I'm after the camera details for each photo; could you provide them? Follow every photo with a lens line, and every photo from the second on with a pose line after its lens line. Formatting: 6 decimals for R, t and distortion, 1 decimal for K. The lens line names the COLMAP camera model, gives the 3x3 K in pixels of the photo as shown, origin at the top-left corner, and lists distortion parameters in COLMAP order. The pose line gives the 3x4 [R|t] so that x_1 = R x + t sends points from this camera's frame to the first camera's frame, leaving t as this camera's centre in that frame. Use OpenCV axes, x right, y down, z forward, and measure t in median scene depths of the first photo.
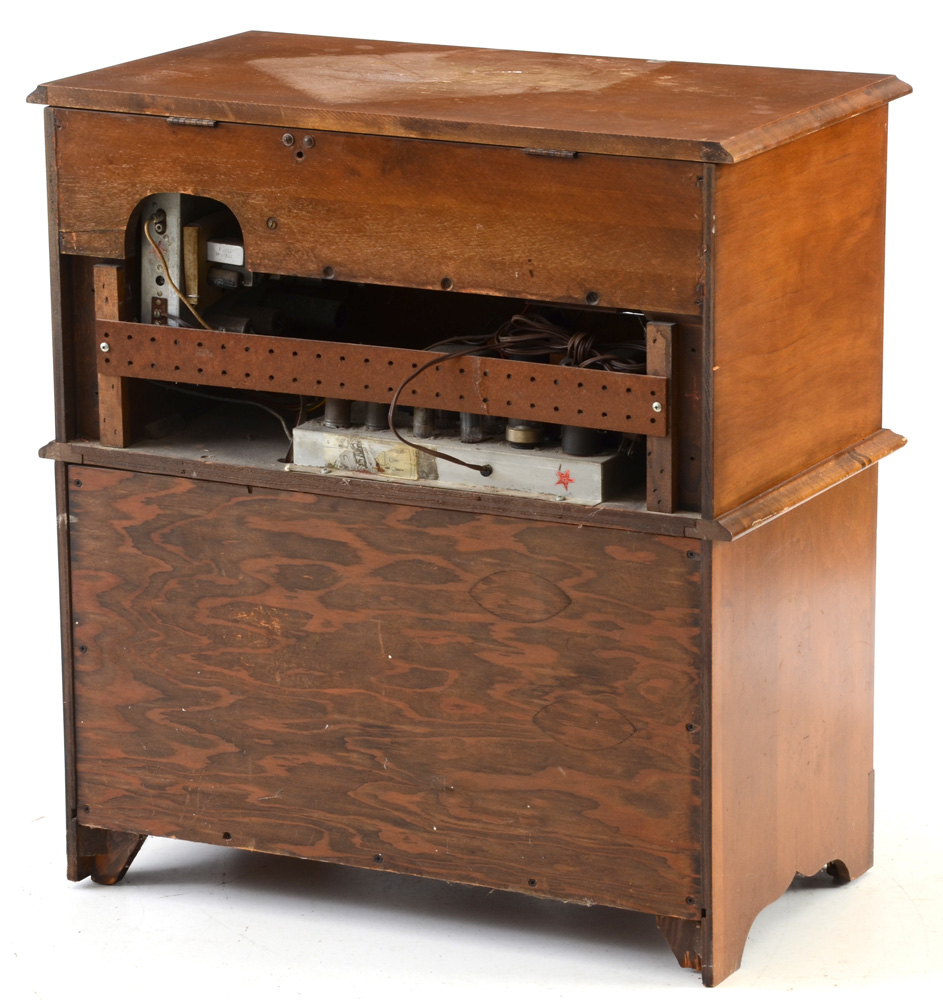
lens RADIAL K [[4512.4, 0, 471.5], [0, 4512.4, 500.0], [0, 0, 1]] dist [0.333131, 4.079395]
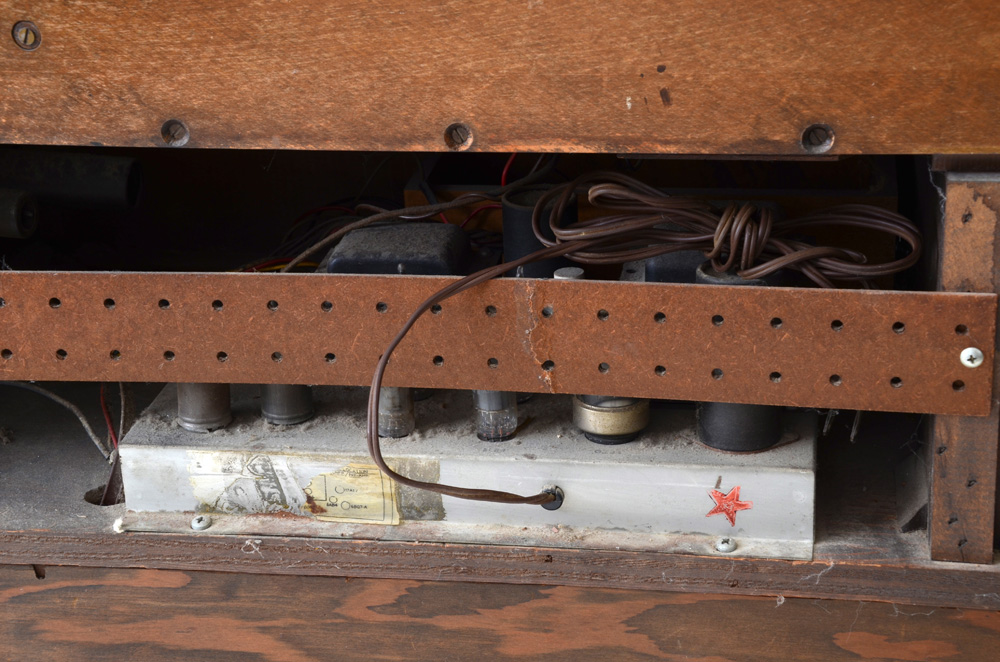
lens RADIAL K [[1872.8, 0, 500.0], [0, 1872.8, 331.0], [0, 0, 1]] dist [0.249864, 0.249164]
pose [[0.951073, -0.142820, 0.273975, -0.056137], [0.107126, 0.984173, 0.141164, -0.054370], [-0.289800, -0.104908, 0.951320, 0.806862]]
